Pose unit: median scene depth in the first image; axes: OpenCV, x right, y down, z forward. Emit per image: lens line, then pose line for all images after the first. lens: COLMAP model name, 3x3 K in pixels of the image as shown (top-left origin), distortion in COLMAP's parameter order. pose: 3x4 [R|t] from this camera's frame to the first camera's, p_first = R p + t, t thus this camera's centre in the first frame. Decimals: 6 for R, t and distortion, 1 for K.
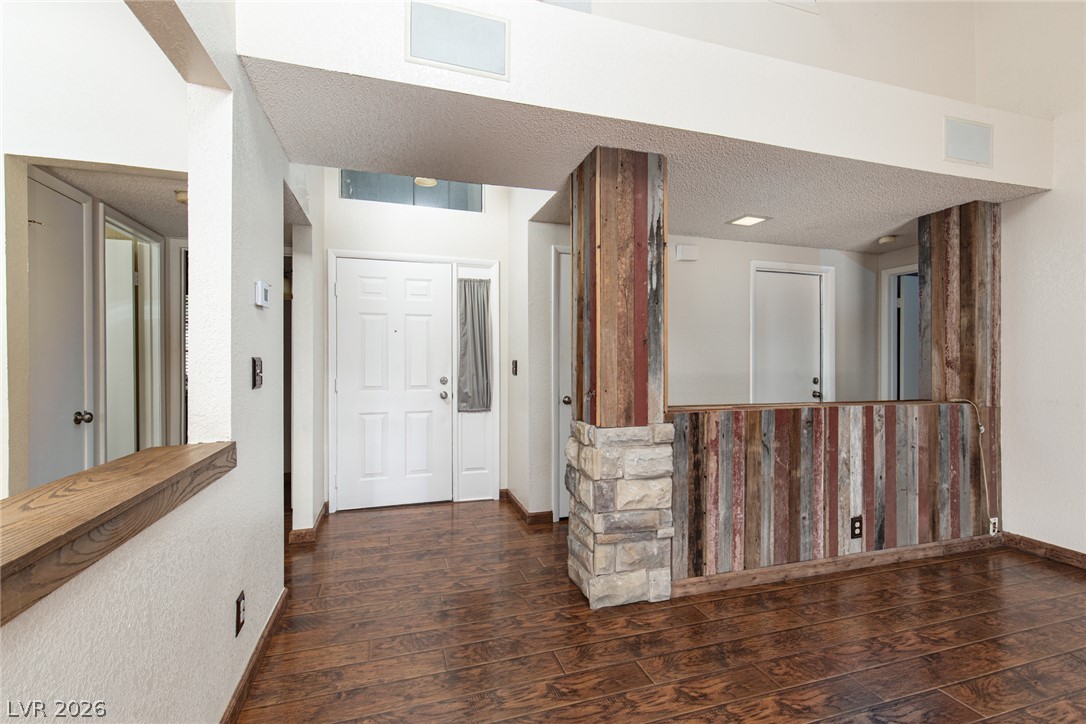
lens RADIAL K [[489.9, 0, 544.4], [0, 489.9, 363.9], [0, 0, 1]] dist [0.005263, -0.000947]
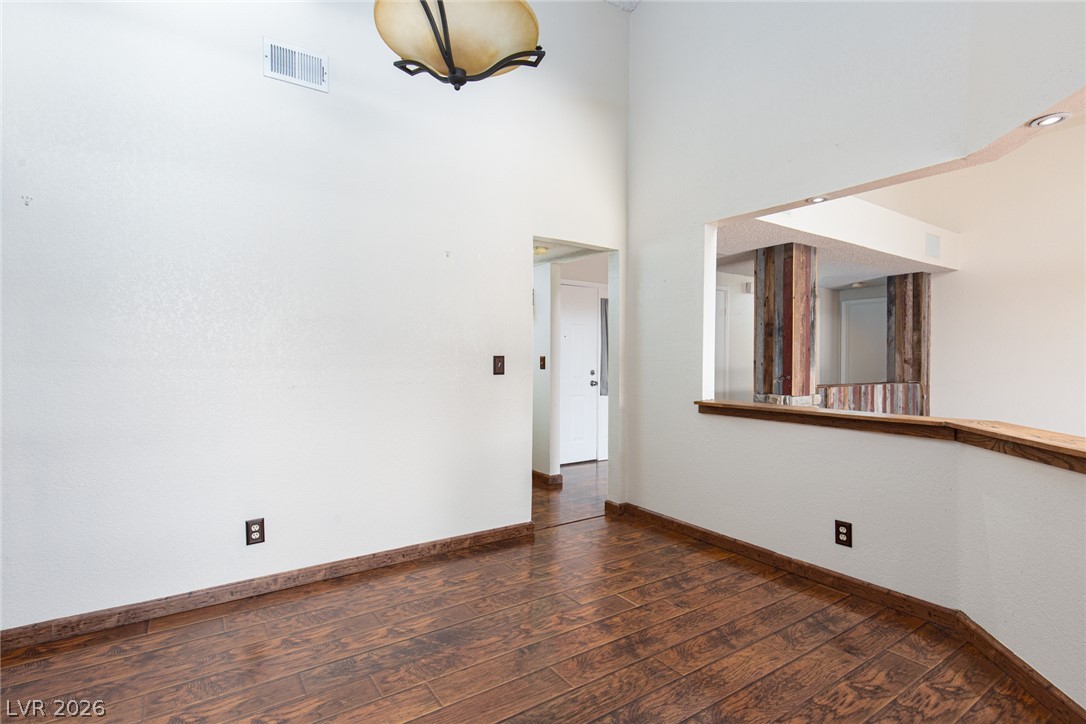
lens RADIAL K [[498.9, 0, 543.0], [0, 498.9, 362.0], [0, 0, 1]] dist [-0.000692, -0.000644]
pose [[0.966211, 0.002868, 0.257738, -0.933776], [-0.004483, 0.999974, 0.005678, -0.003022], [-0.257715, -0.006642, 0.966198, -0.413573]]
